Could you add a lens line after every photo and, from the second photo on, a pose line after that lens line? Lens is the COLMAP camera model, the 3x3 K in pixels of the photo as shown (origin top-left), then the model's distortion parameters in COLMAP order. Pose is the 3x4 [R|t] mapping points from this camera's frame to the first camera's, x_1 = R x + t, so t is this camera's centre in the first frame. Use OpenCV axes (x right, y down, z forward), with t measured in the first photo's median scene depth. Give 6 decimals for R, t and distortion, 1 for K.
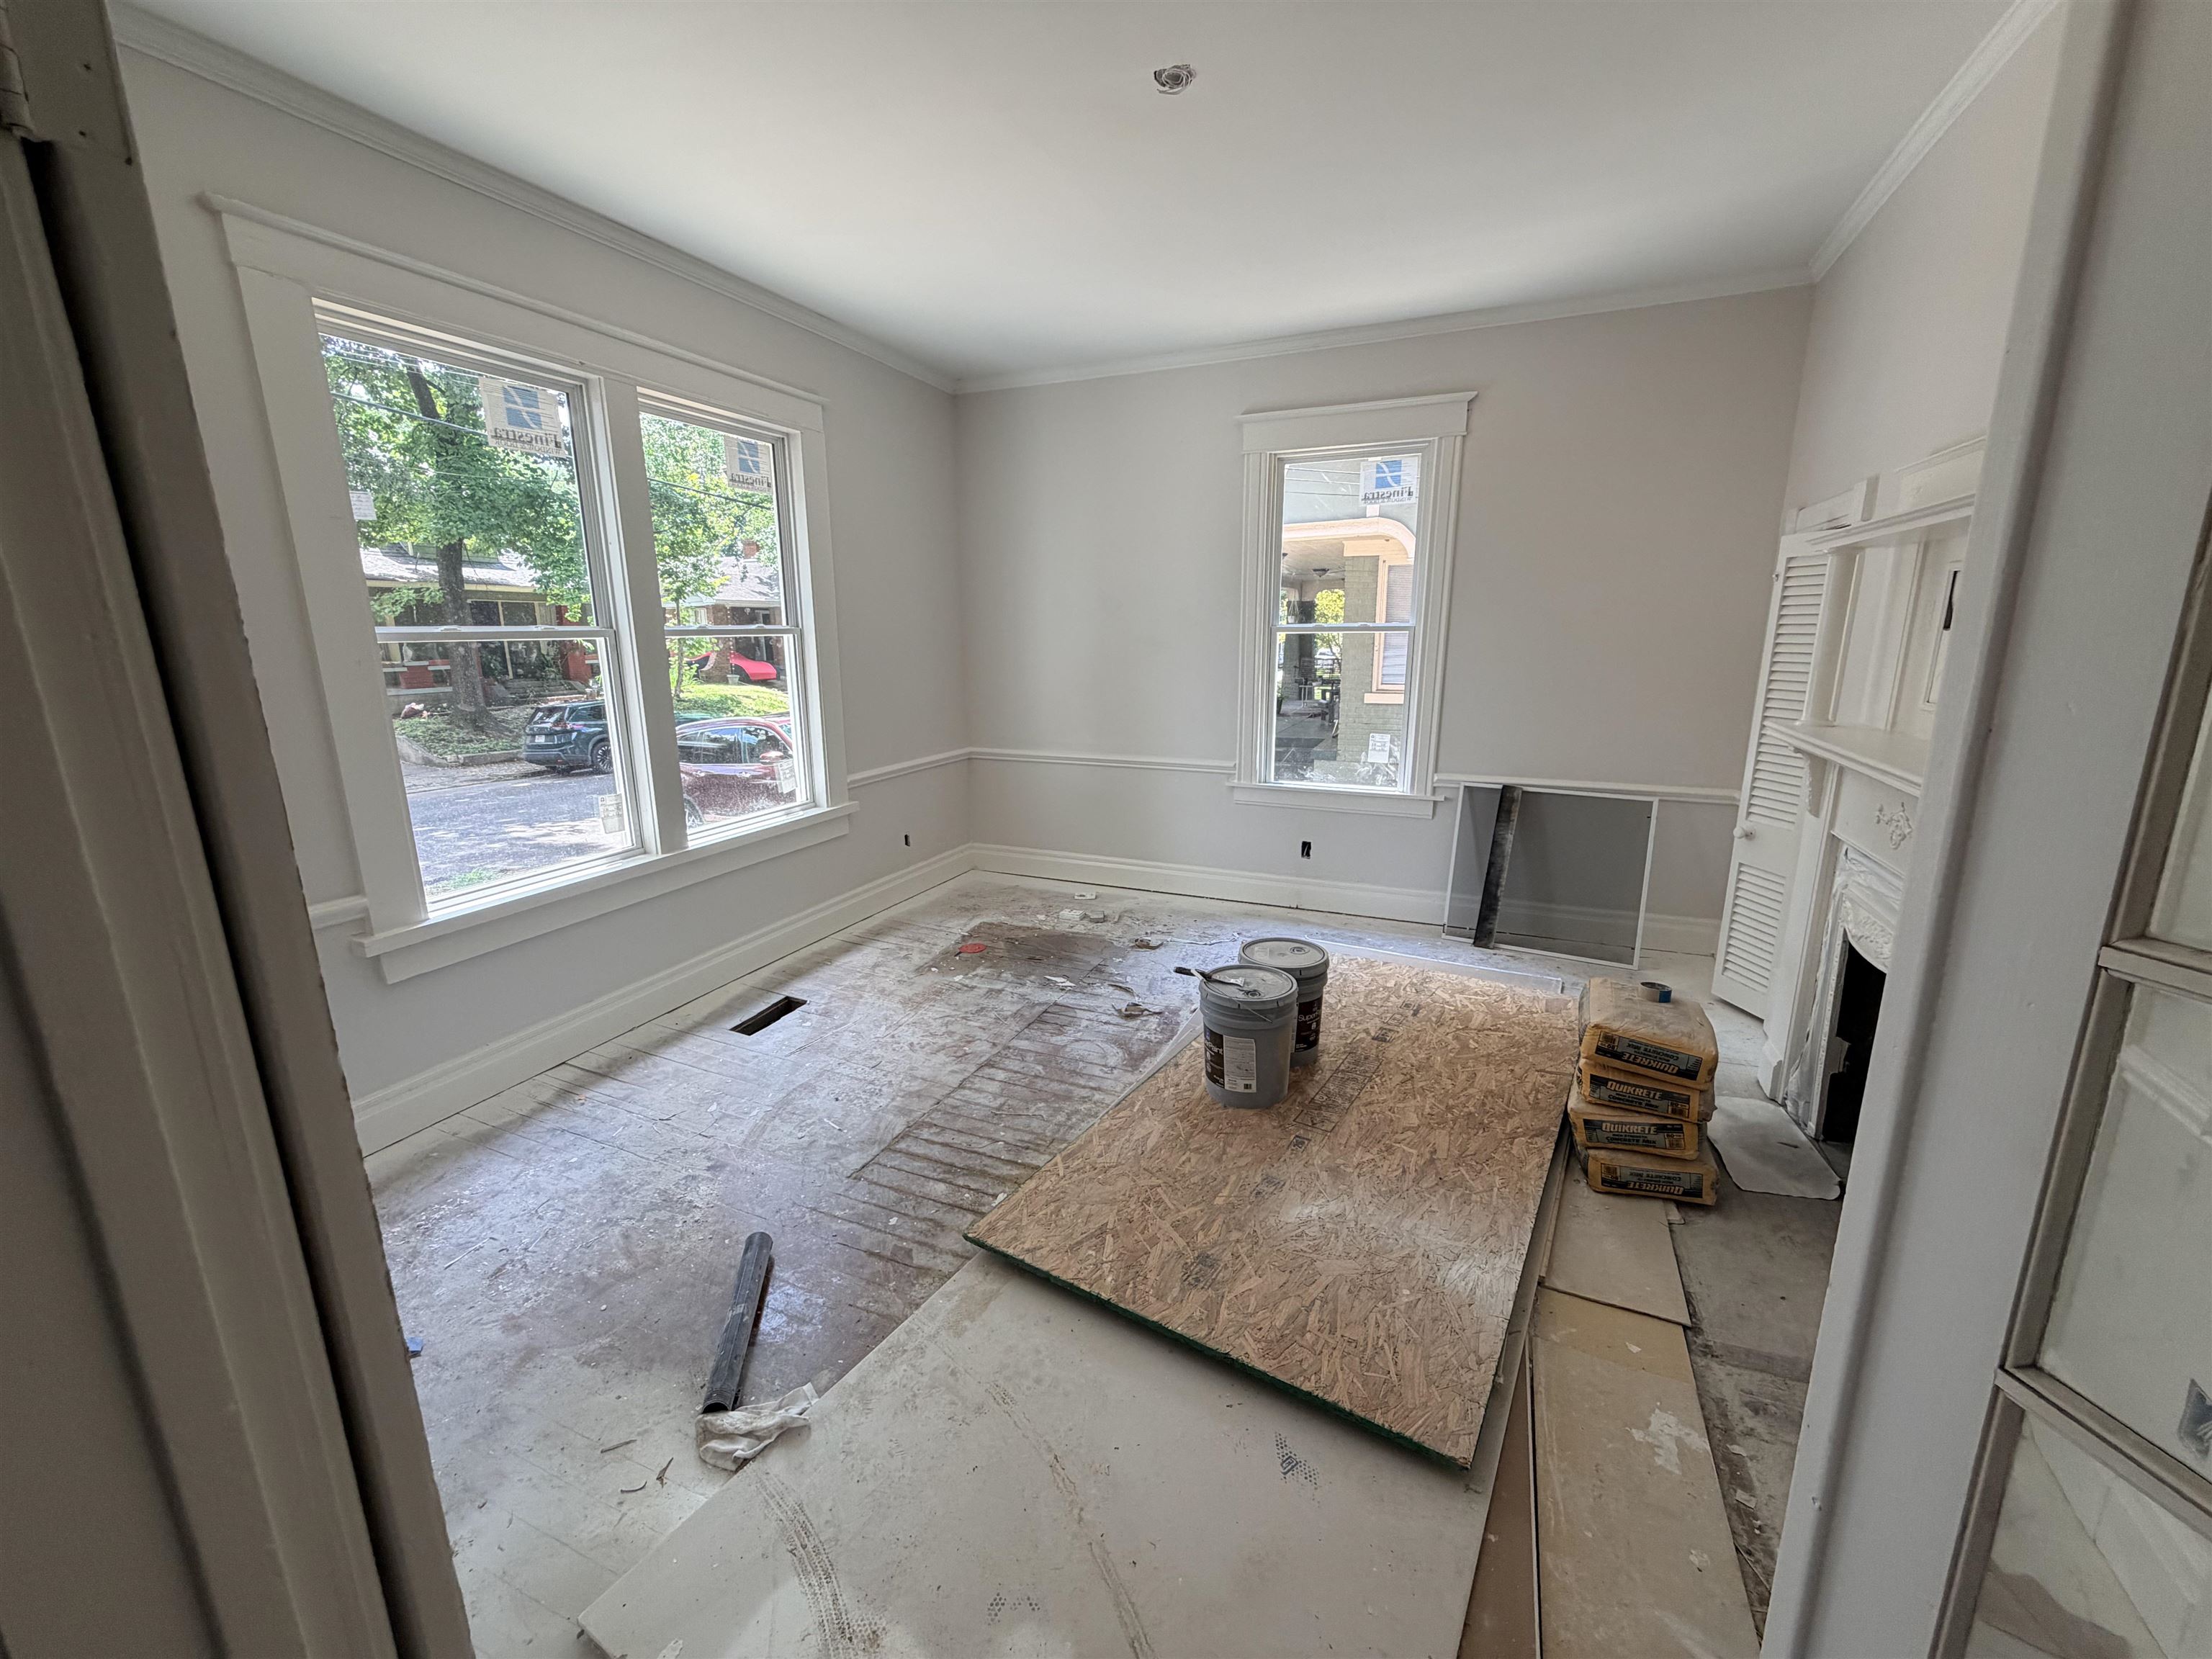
lens RADIAL K [[878.2, 0, 1106.0], [0, 878.2, 829.5], [0, 0, 1]] dist [-0.001860, -0.000063]
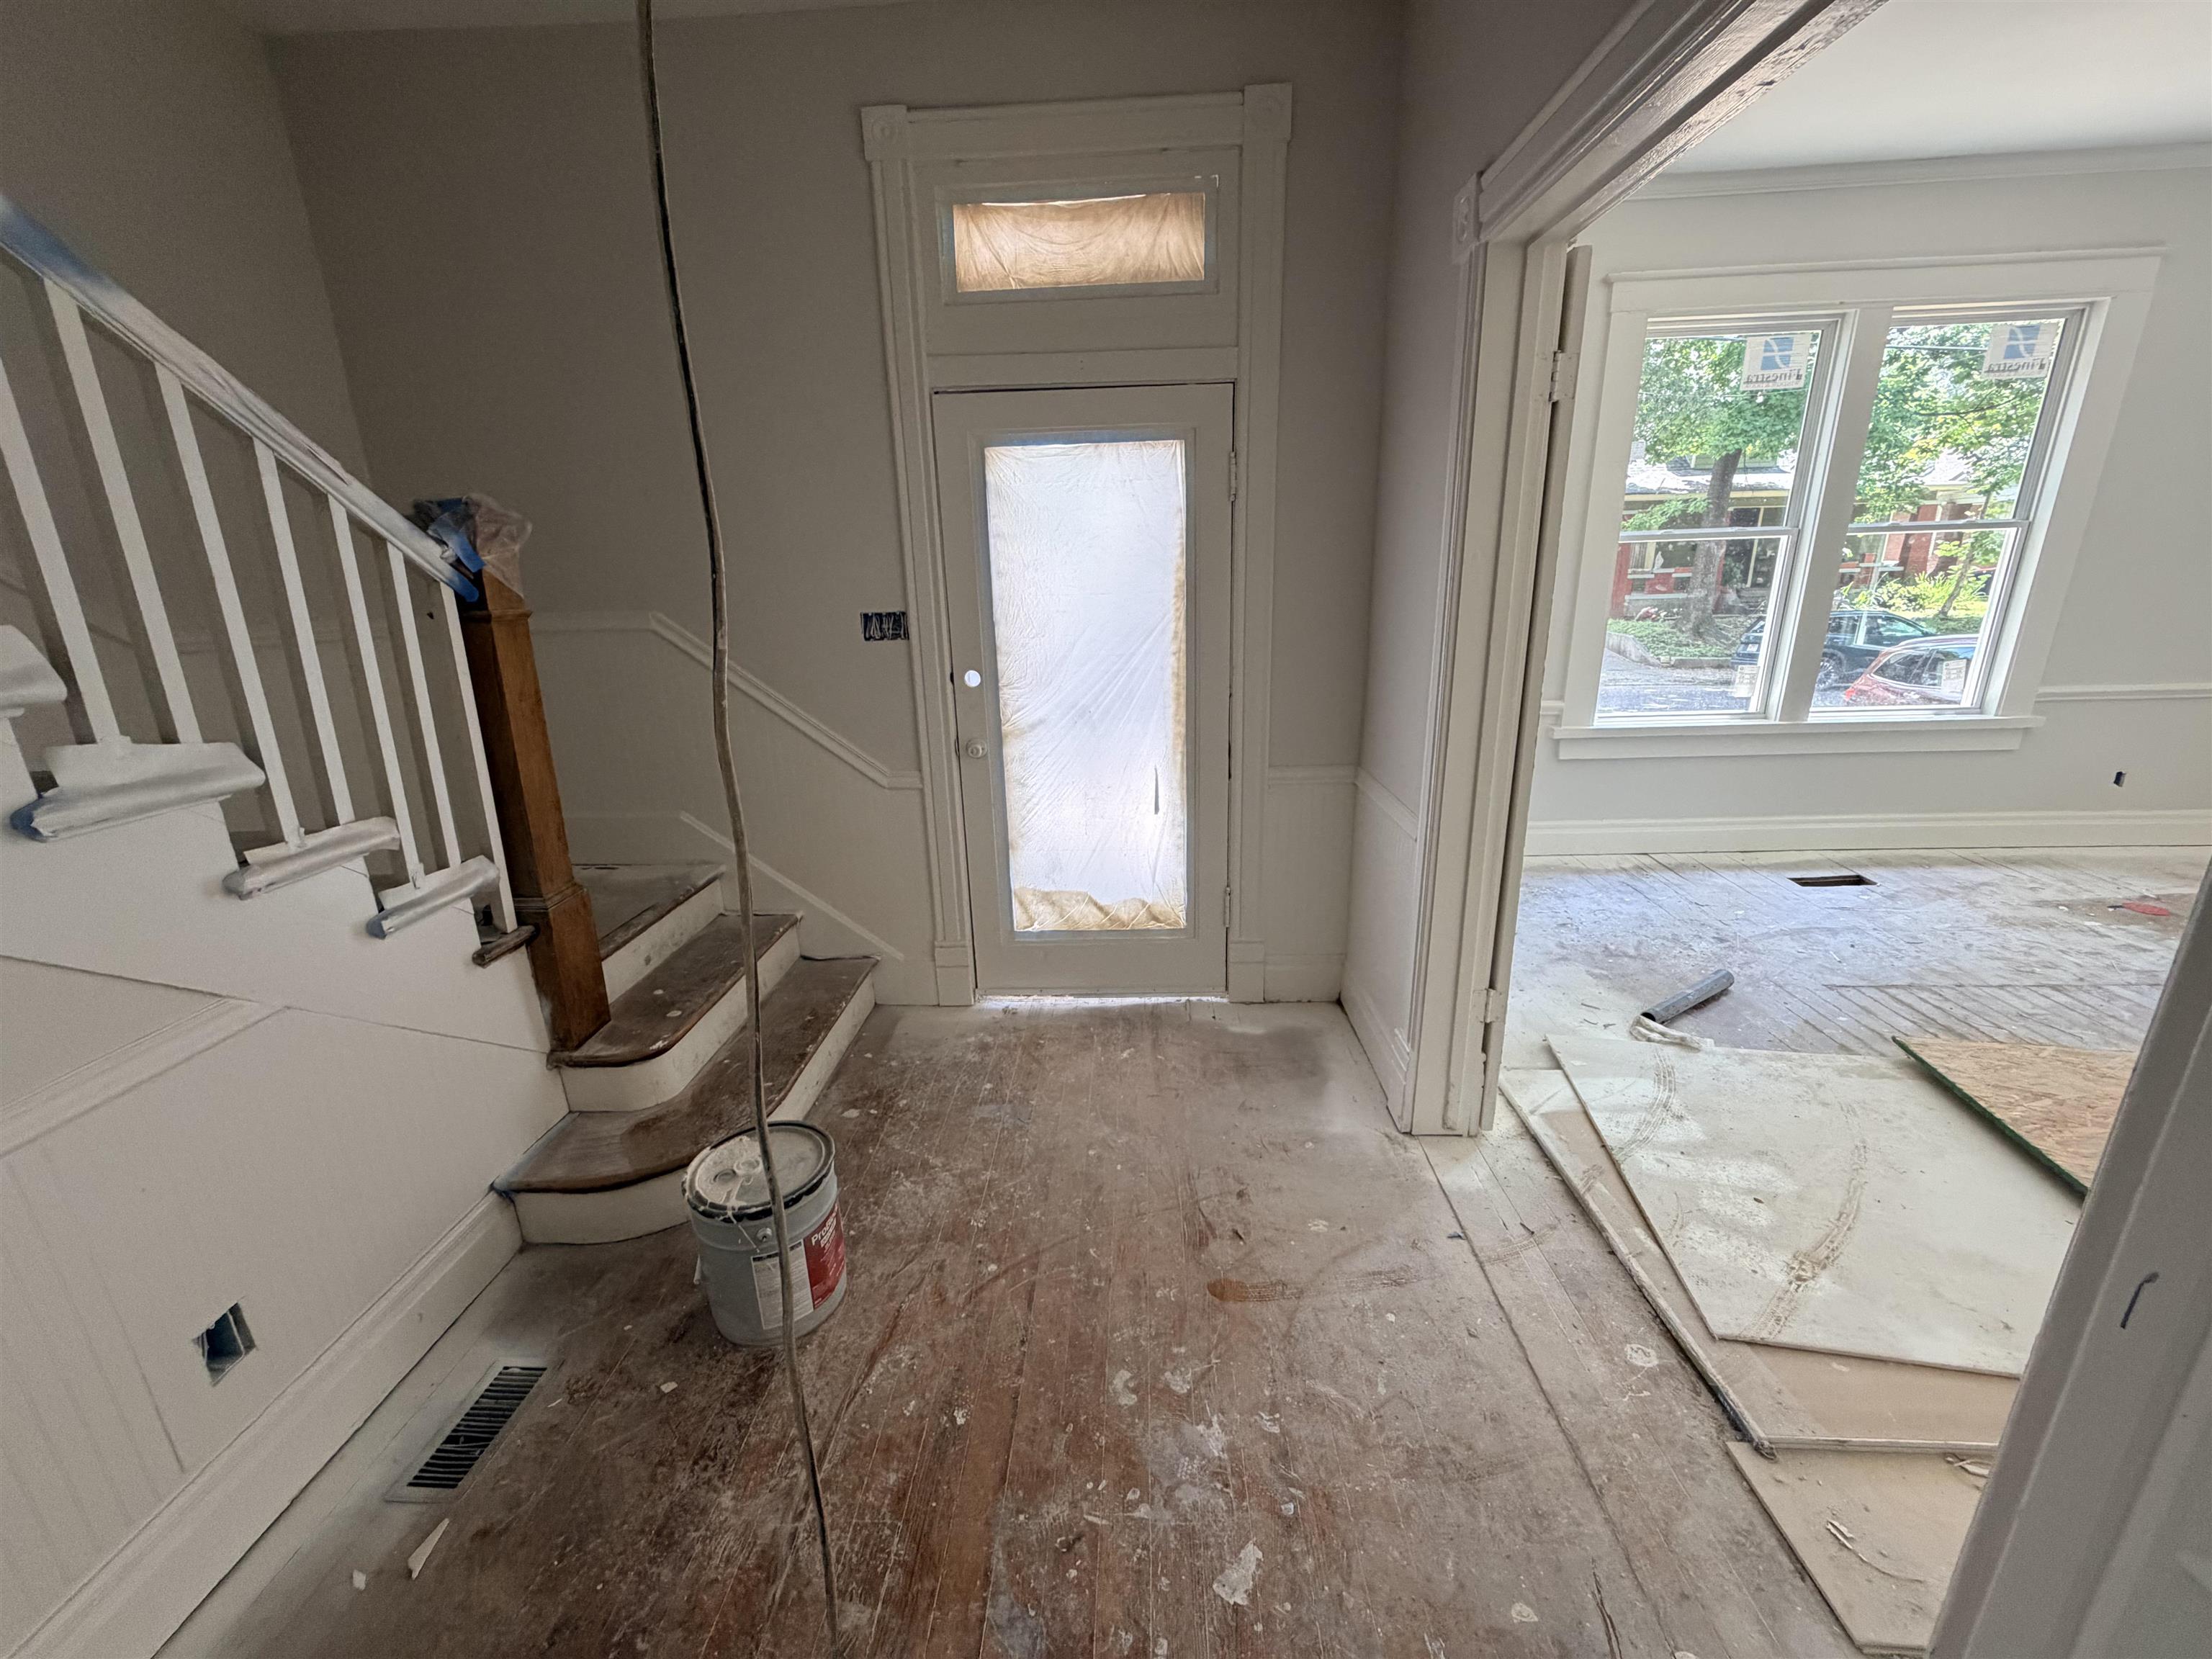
lens RADIAL K [[879.5, 0, 1099.0], [0, 879.5, 825.9], [0, 0, 1]] dist [0.000204, 0.000215]
pose [[0.349634, 0.268063, -0.897718, 0.254962], [-0.184423, 0.959138, 0.214576, 0.070789], [0.918556, 0.090536, 0.384784, -0.268356]]
